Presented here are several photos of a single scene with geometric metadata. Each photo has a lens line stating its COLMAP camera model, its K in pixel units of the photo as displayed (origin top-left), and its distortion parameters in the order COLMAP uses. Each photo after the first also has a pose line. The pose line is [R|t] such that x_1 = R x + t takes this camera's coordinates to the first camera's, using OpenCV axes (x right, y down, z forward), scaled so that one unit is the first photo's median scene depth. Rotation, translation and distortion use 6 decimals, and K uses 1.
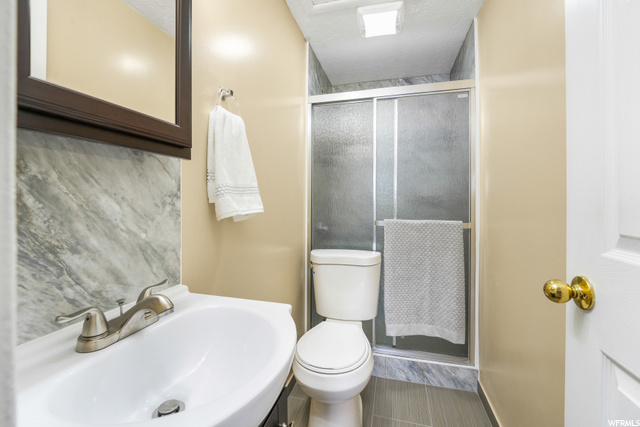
lens RADIAL K [[272.0, 0, 316.1], [0, 272.0, 200.5], [0, 0, 1]] dist [-0.002224, -0.001025]
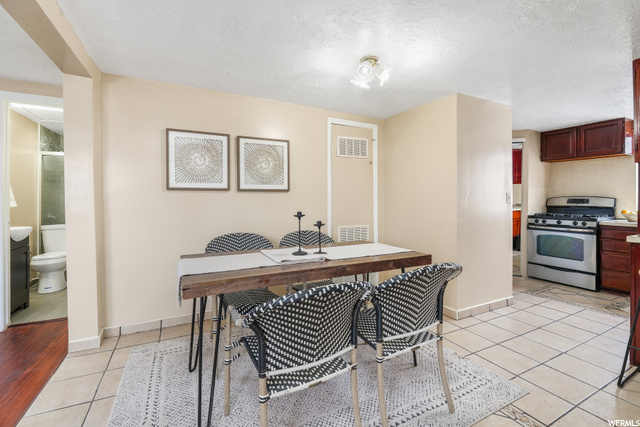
lens RADIAL K [[272.0, 0, 316.1], [0, 272.0, 200.5], [0, 0, 1]] dist [-0.002224, -0.001025]
pose [[0.734027, -0.001564, 0.679118, 0.115955], [0.002142, 0.999998, -0.000013, -0.007856], [-0.679116, 0.001464, 0.734029, -1.954413]]
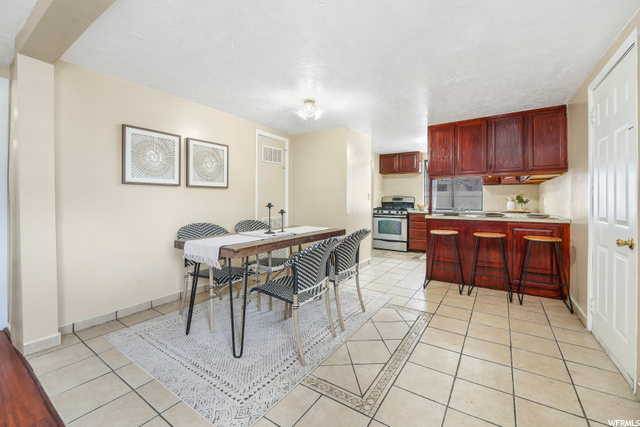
lens RADIAL K [[272.0, 0, 316.1], [0, 272.0, 200.5], [0, 0, 1]] dist [-0.002224, -0.001025]
pose [[0.292076, -0.000415, 0.956395, -0.538989], [-0.003164, 0.999994, 0.001400, 0.017082], [-0.956390, -0.003435, 0.292073, -1.813323]]
